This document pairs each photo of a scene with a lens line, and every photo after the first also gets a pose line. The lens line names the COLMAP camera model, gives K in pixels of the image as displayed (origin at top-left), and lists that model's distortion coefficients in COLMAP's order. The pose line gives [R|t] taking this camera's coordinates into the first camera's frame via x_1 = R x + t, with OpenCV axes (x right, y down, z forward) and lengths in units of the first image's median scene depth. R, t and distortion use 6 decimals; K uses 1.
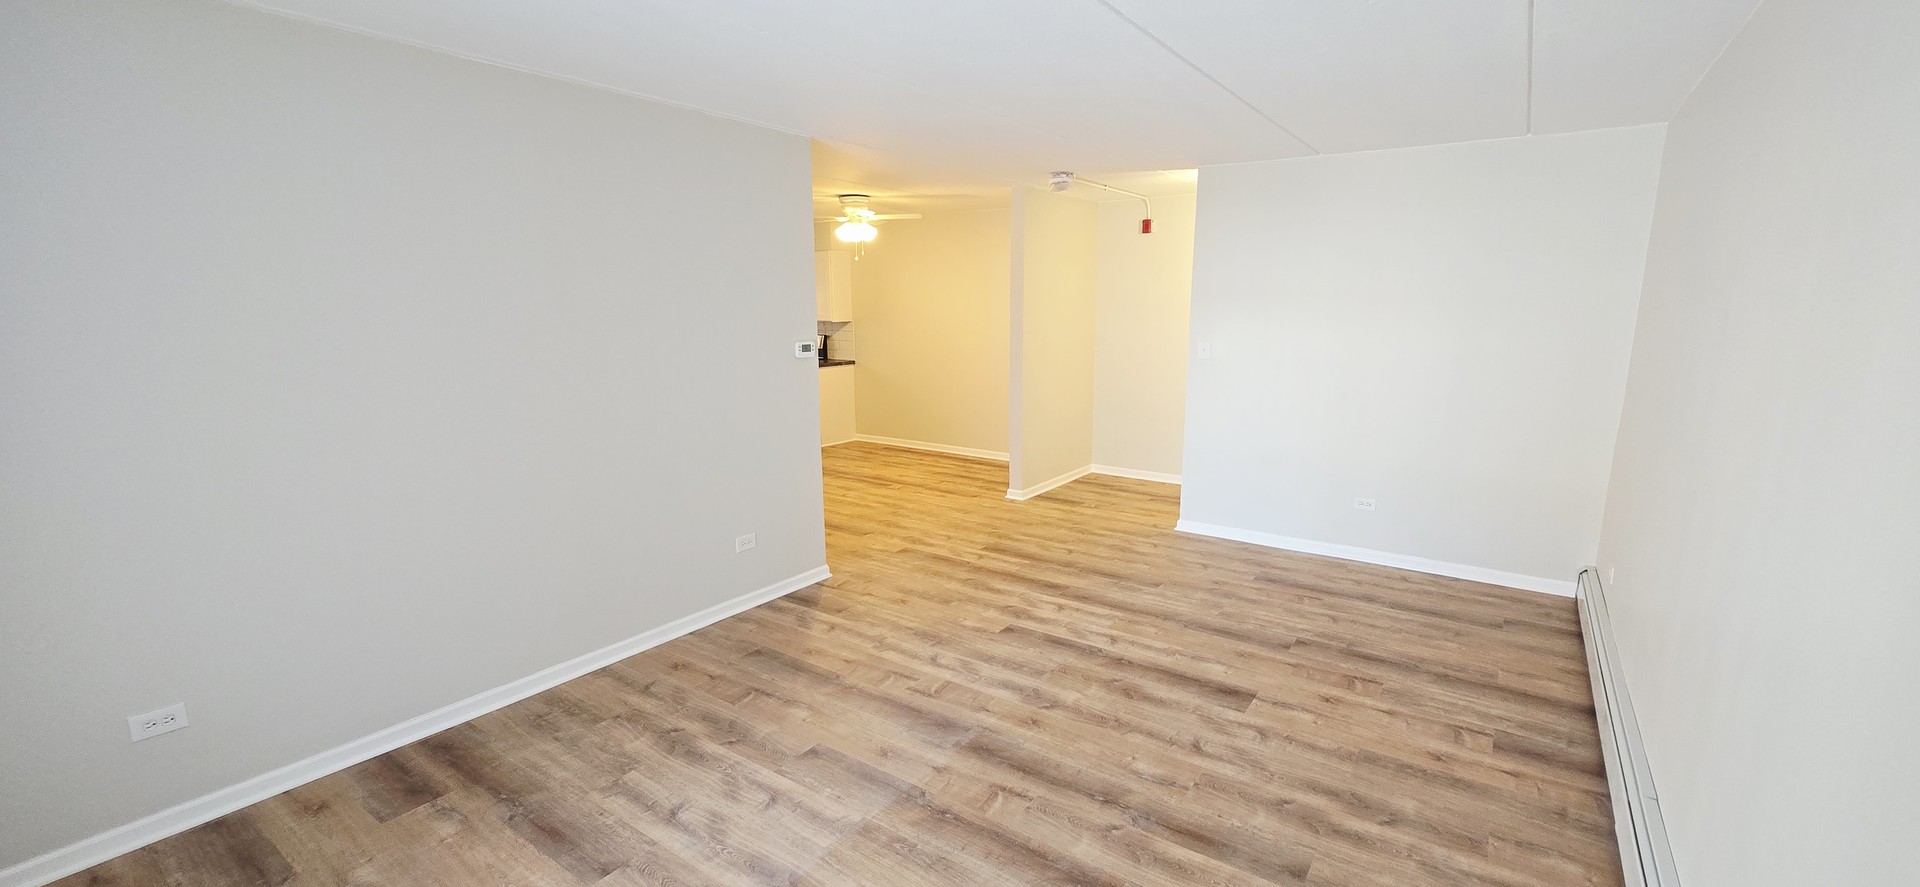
lens RADIAL K [[784.8, 0, 963.9], [0, 784.8, 445.7], [0, 0, 1]] dist [0.000238, -0.000522]
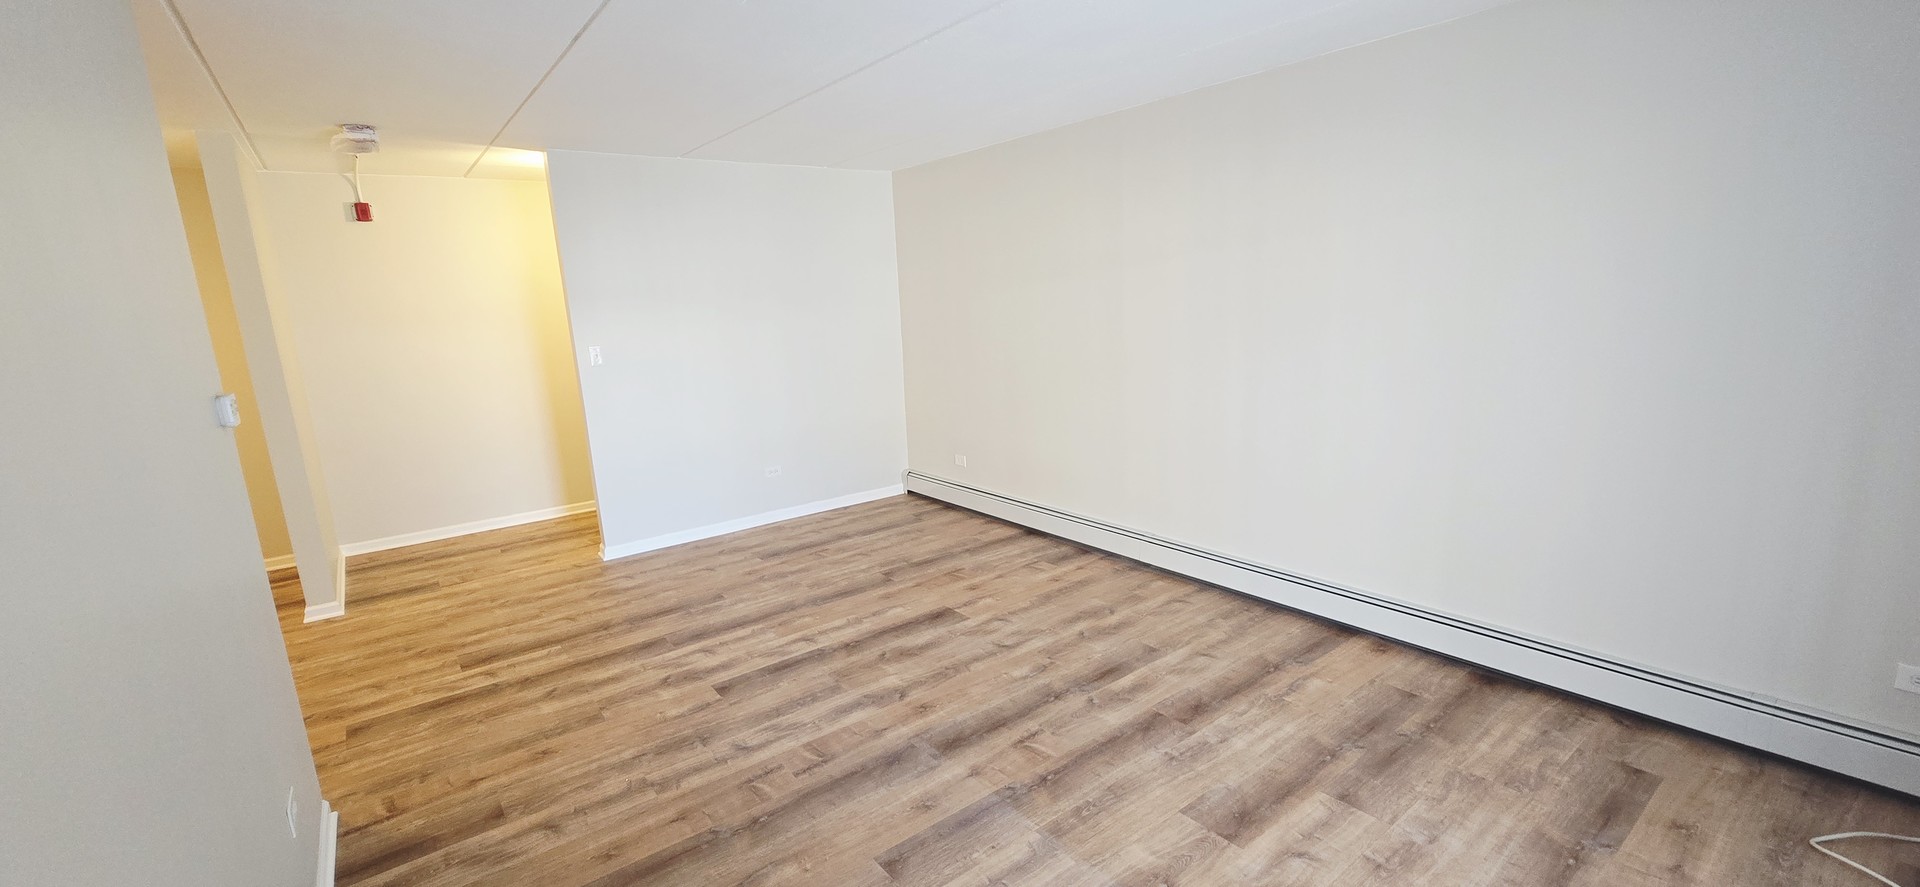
lens RADIAL K [[784.8, 0, 968.3], [0, 784.8, 442.8], [0, 0, 1]] dist [0.000238, -0.000522]
pose [[0.291381, -0.194666, 0.936591, -0.573196], [0.214690, 0.967408, 0.134279, -0.072226], [-0.932204, 0.161950, 0.323677, 0.425021]]
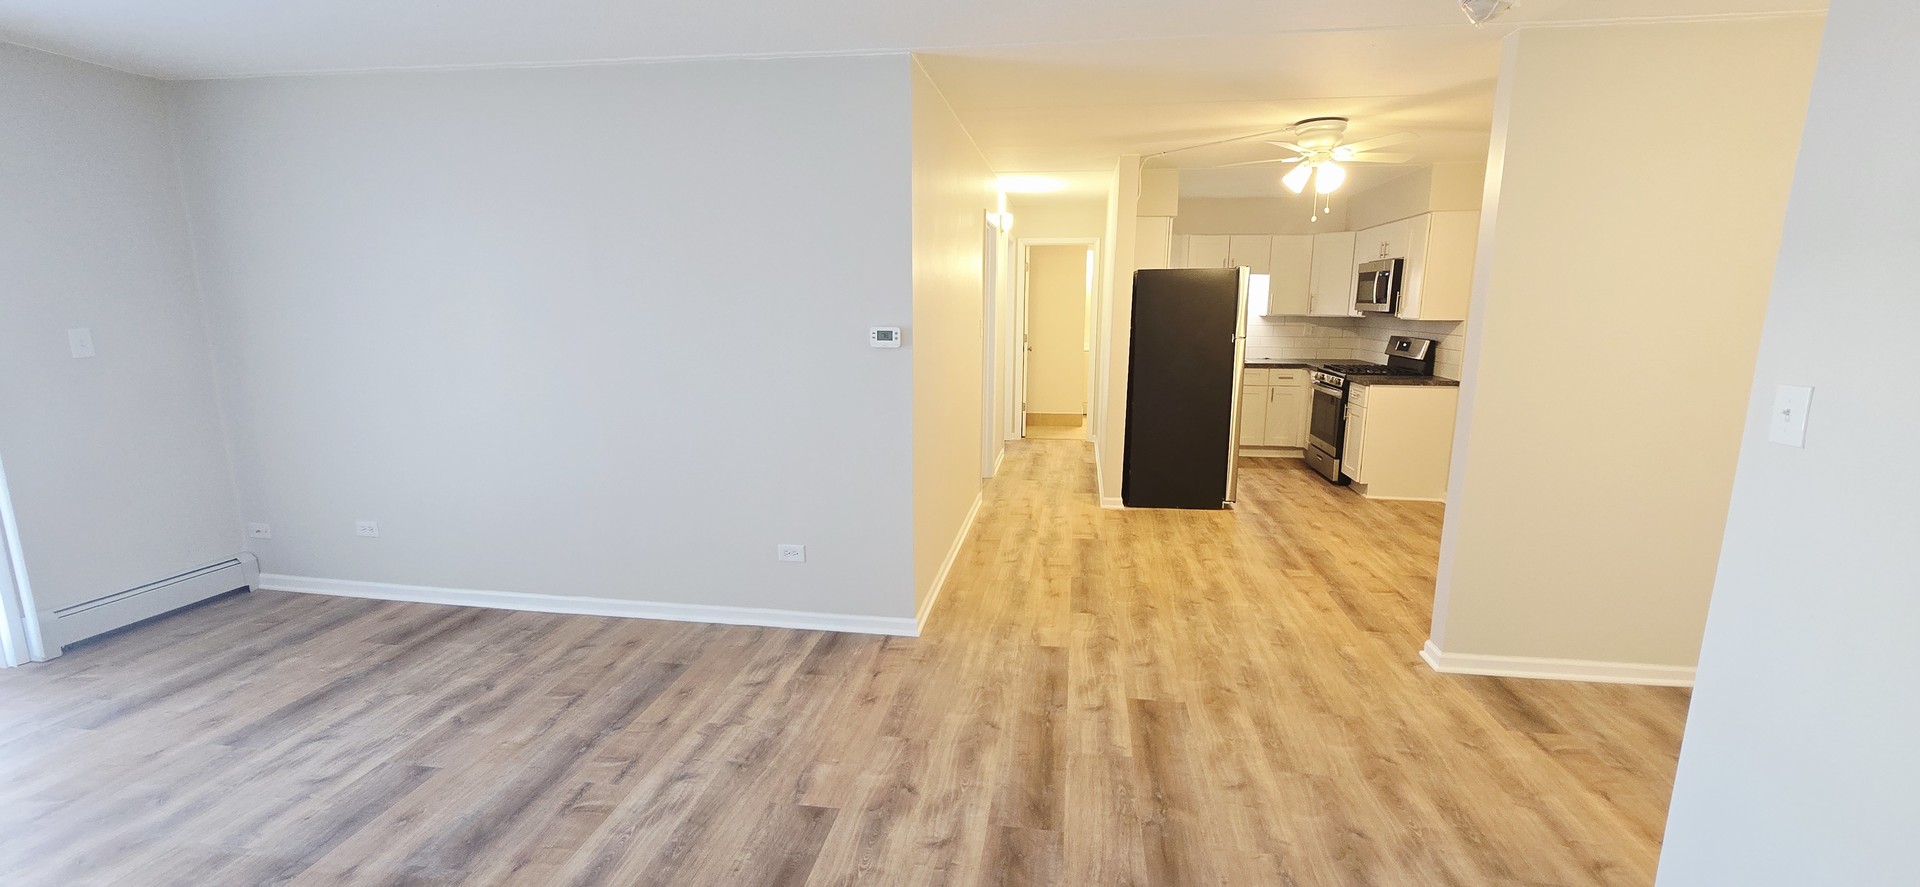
lens RADIAL K [[784.8, 0, 965.0], [0, 784.8, 448.7], [0, 0, 1]] dist [0.000238, -0.000522]
pose [[0.451560, 0.167976, -0.876286, 0.561852], [-0.167313, 0.980638, 0.101761, -0.112564], [0.876413, 0.100663, 0.470922, 0.757429]]
